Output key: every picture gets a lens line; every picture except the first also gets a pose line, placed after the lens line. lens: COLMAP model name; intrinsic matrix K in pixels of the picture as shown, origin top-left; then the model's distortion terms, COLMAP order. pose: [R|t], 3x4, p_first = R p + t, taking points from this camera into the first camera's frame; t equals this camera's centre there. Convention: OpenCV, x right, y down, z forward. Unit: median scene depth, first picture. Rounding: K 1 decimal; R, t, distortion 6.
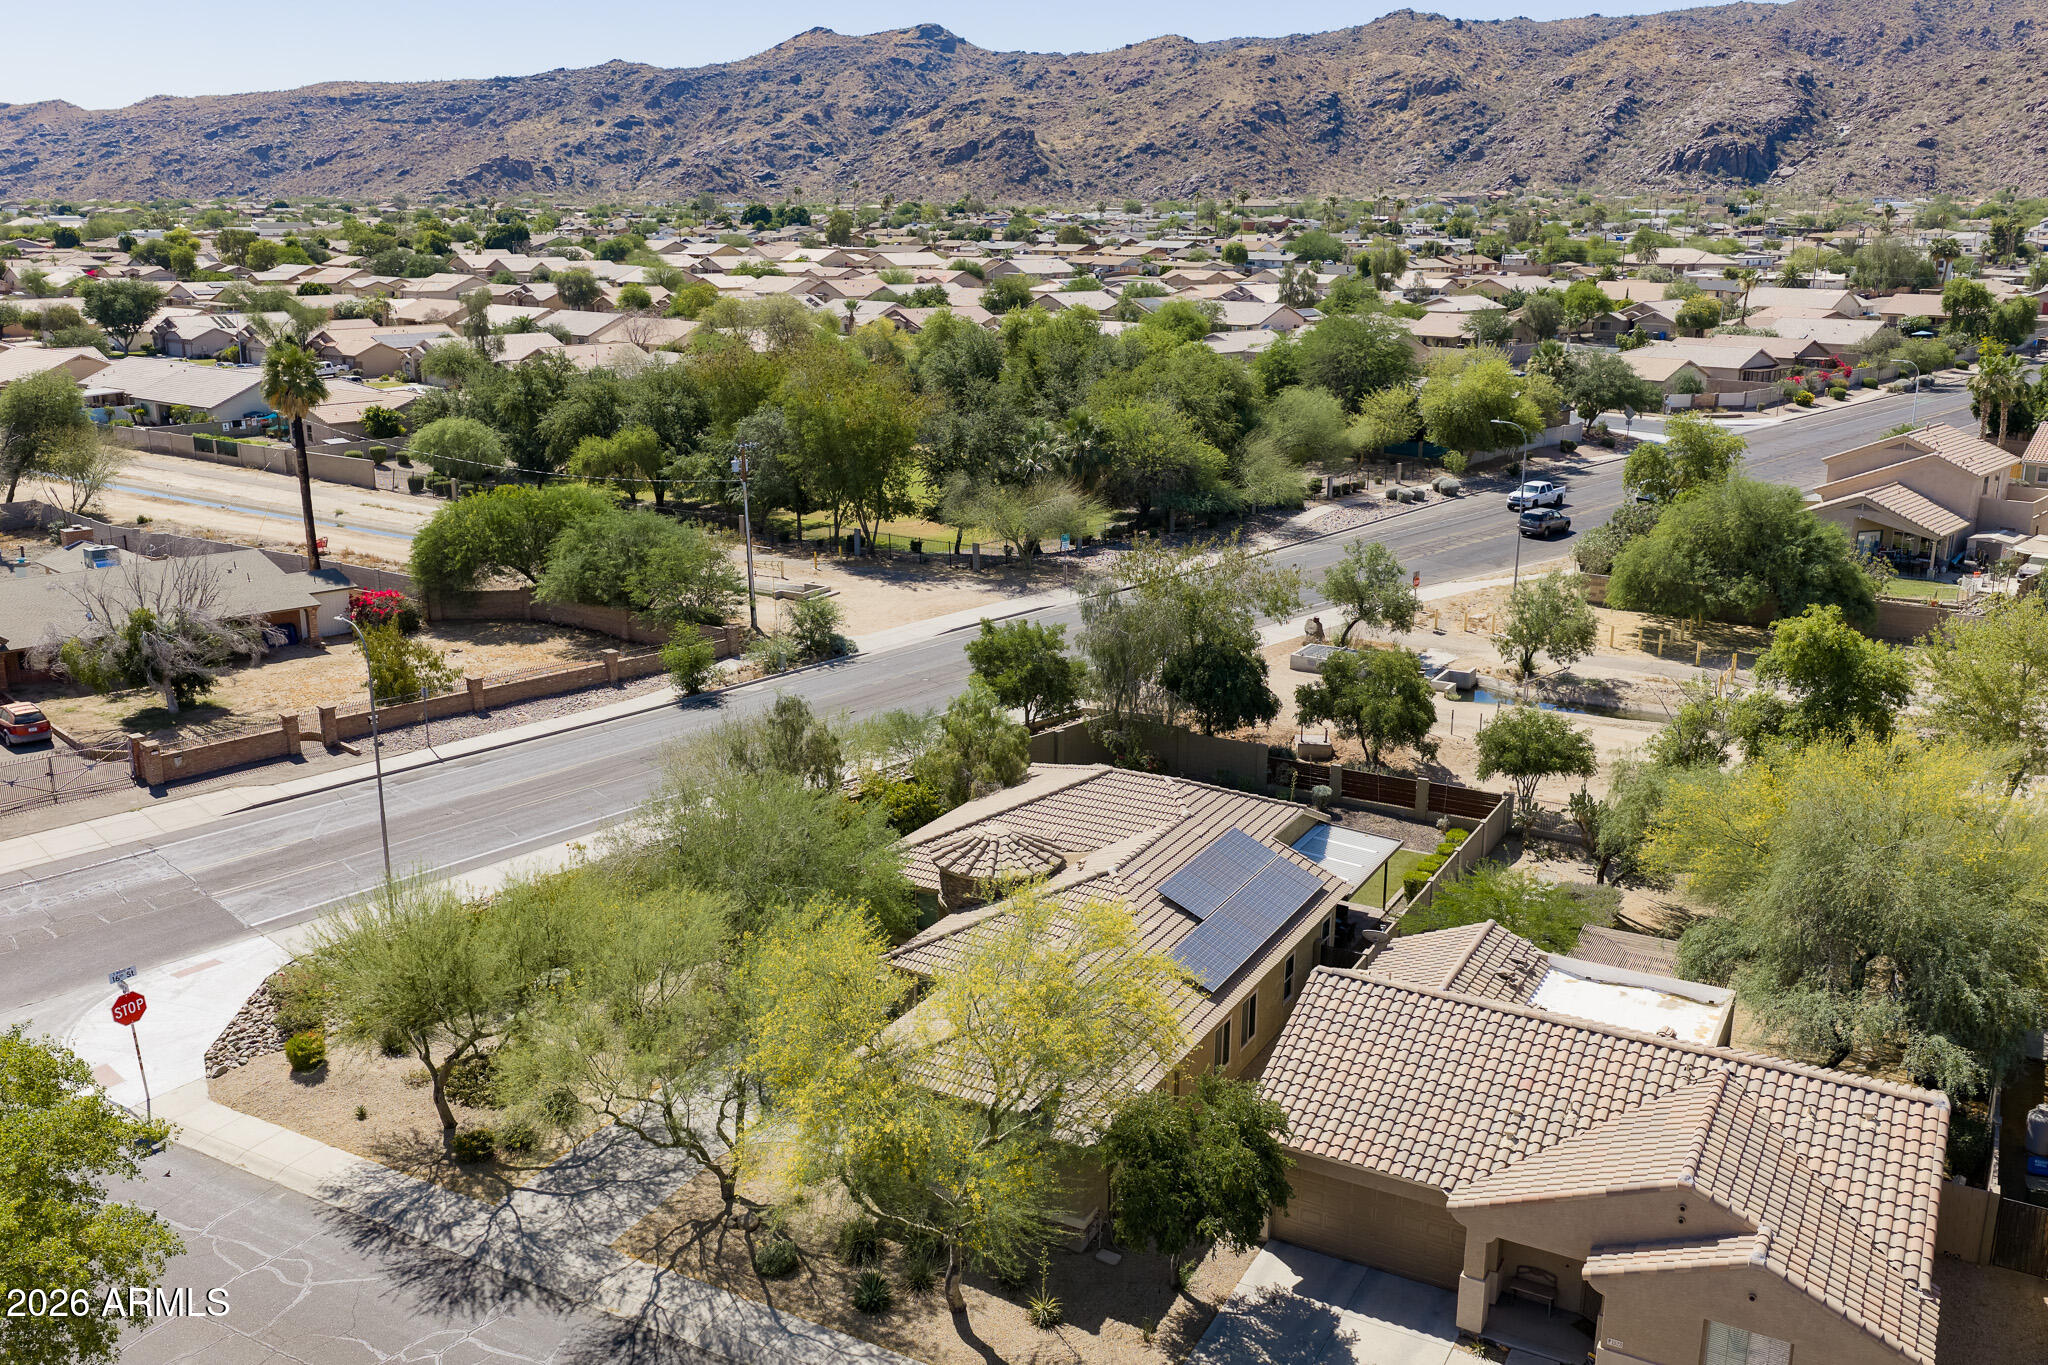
lens RADIAL K [[1783.5, 0, 1024.0], [0, 1783.5, 682.5], [0, 0, 1]] dist [0.011028, -0.018349]
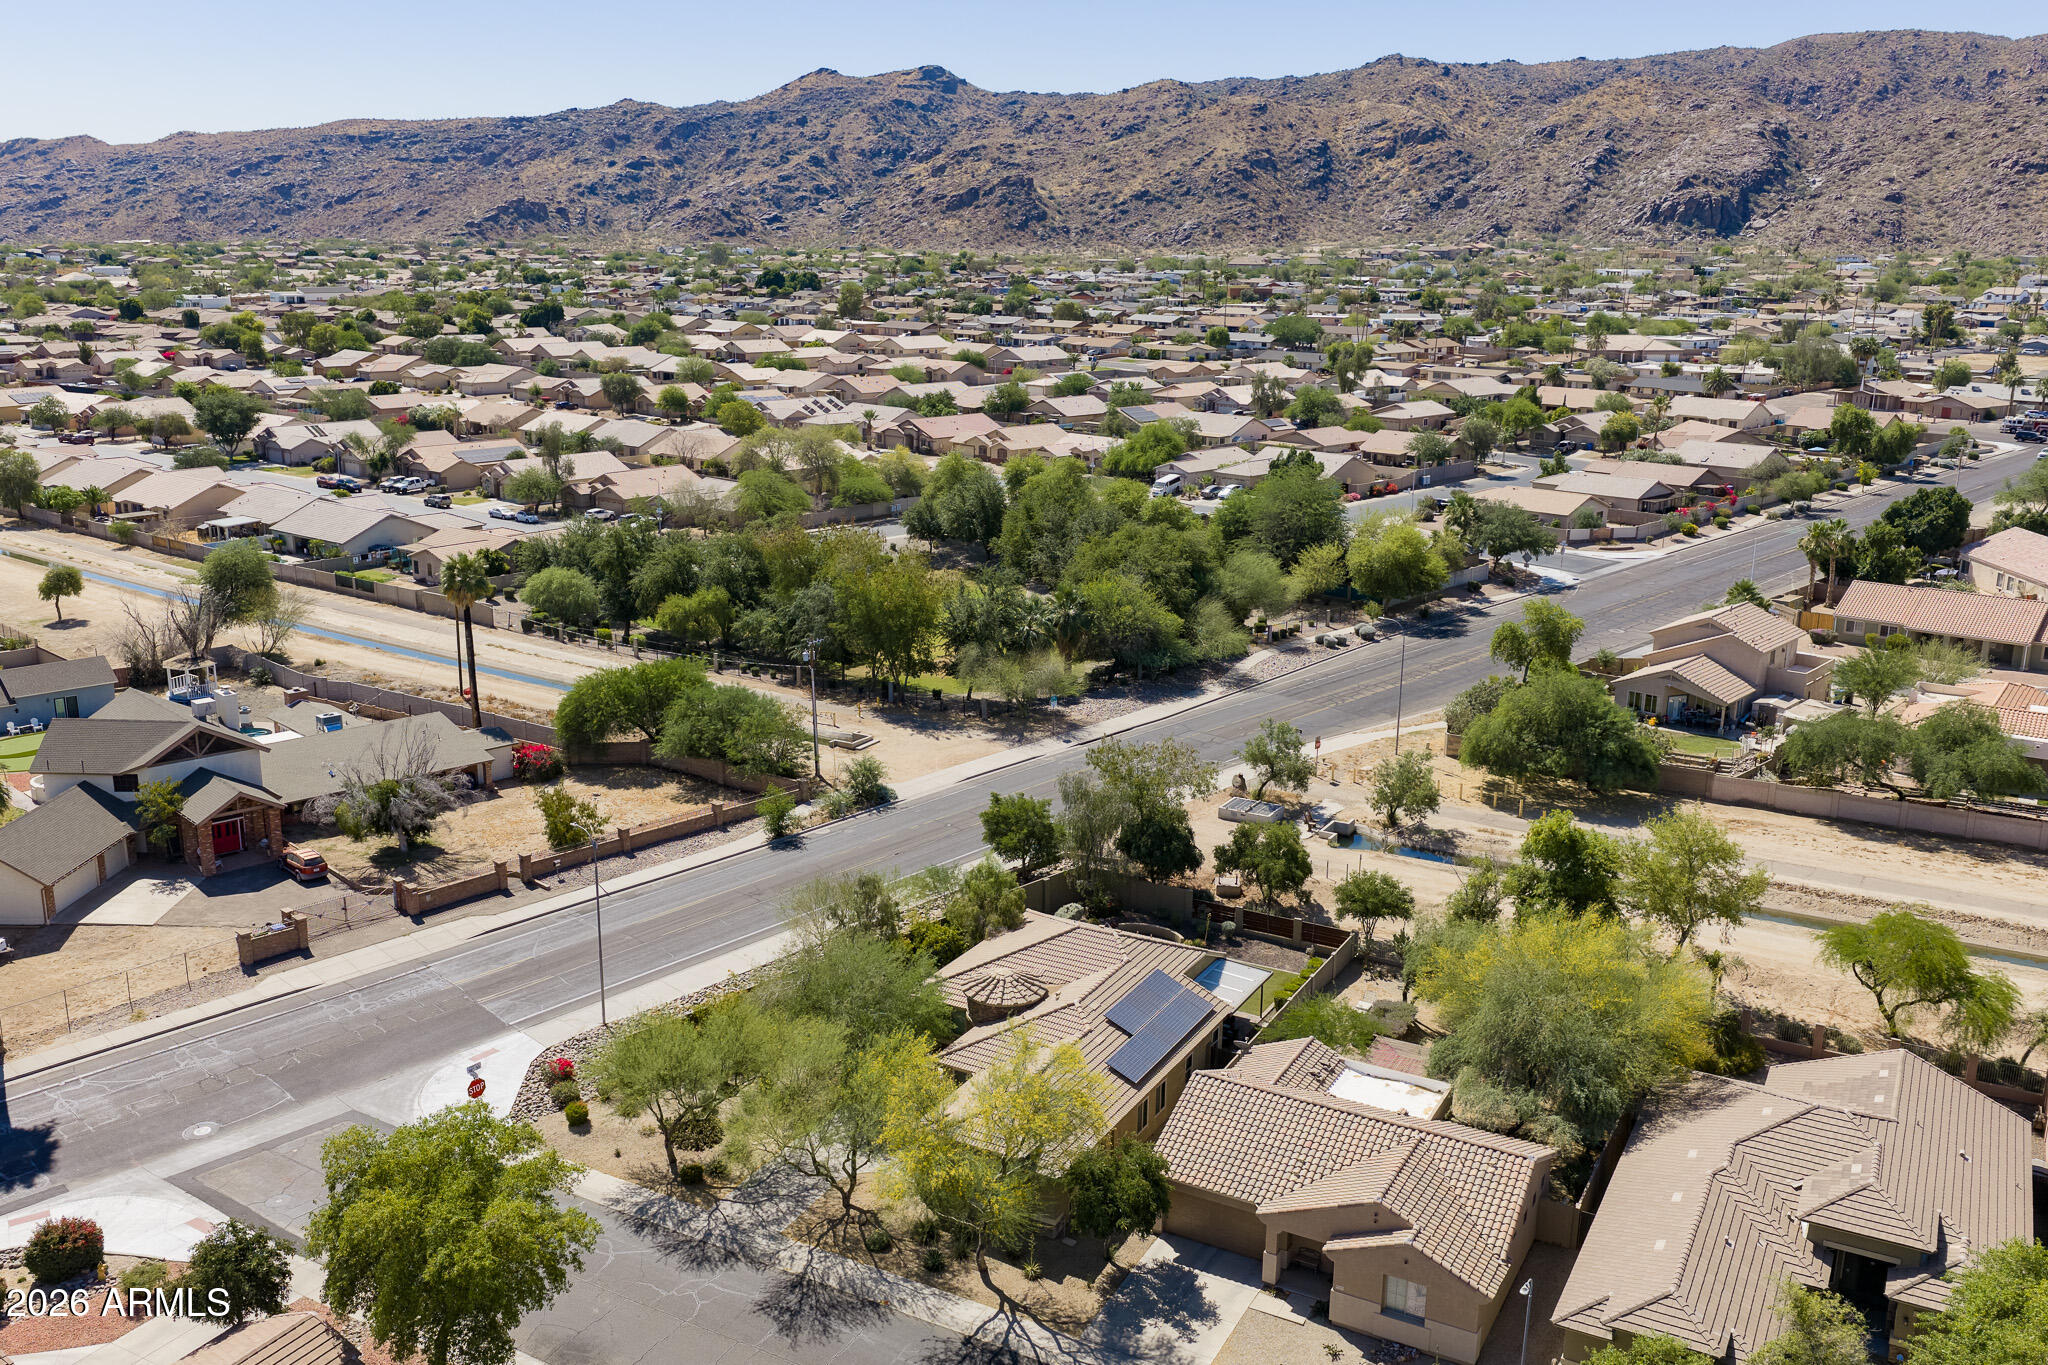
lens RADIAL K [[1783.5, 0, 1024.0], [0, 1783.5, 682.5], [0, 0, 1]] dist [0.011028, -0.018349]
pose [[0.999966, 0.007754, 0.002876, -0.000944], [-0.007733, 0.999946, -0.007011, -0.034363], [-0.002930, 0.006988, 0.999971, -0.121413]]
